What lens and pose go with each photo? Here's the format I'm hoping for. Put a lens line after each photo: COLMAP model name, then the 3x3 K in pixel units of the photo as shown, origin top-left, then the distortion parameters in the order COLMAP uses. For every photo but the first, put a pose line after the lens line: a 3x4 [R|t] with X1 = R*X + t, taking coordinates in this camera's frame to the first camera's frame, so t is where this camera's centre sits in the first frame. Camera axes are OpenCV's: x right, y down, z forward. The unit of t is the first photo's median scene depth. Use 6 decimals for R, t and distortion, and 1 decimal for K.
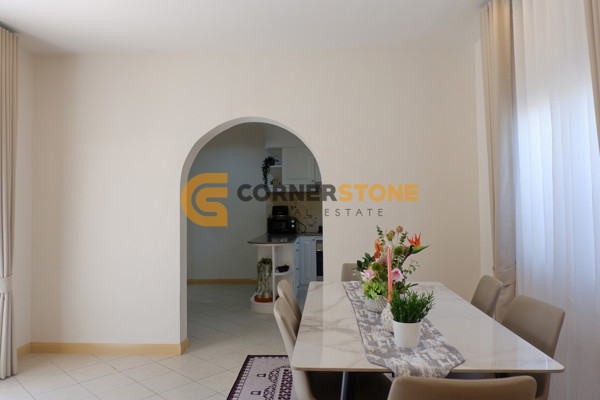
lens RADIAL K [[419.2, 0, 300.0], [0, 419.2, 200.0], [0, 0, 1]] dist [-0.023601, 0.009046]
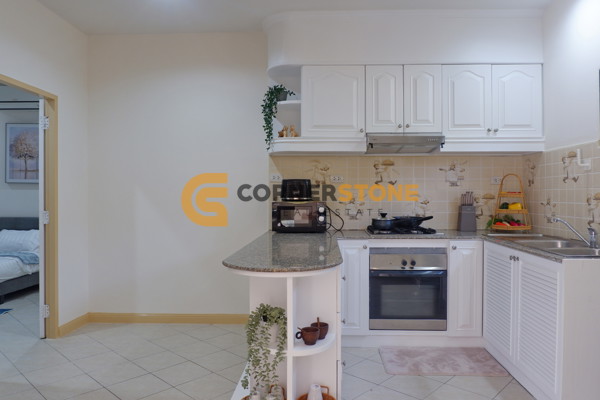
lens RADIAL K [[419.2, 0, 300.0], [0, 419.2, 200.0], [0, 0, 1]] dist [-0.023601, 0.009046]
pose [[0.999947, 0.009628, -0.003650, -0.049701], [-0.009498, 0.999372, 0.034134, 0.026183], [0.003976, -0.034097, 0.999411, 0.580900]]
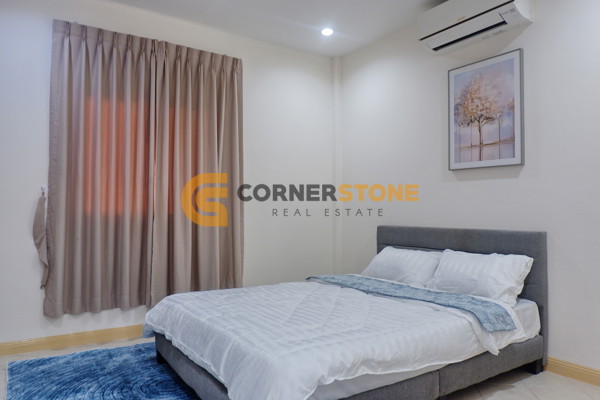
lens RADIAL K [[419.2, 0, 300.0], [0, 419.2, 200.0], [0, 0, 1]] dist [-0.023601, 0.009046]
pose [[0.567510, -0.010289, -0.823302, -0.278437], [0.022185, 0.999750, 0.002798, 0.050273], [0.823067, -0.019853, 0.567597, 0.902915]]
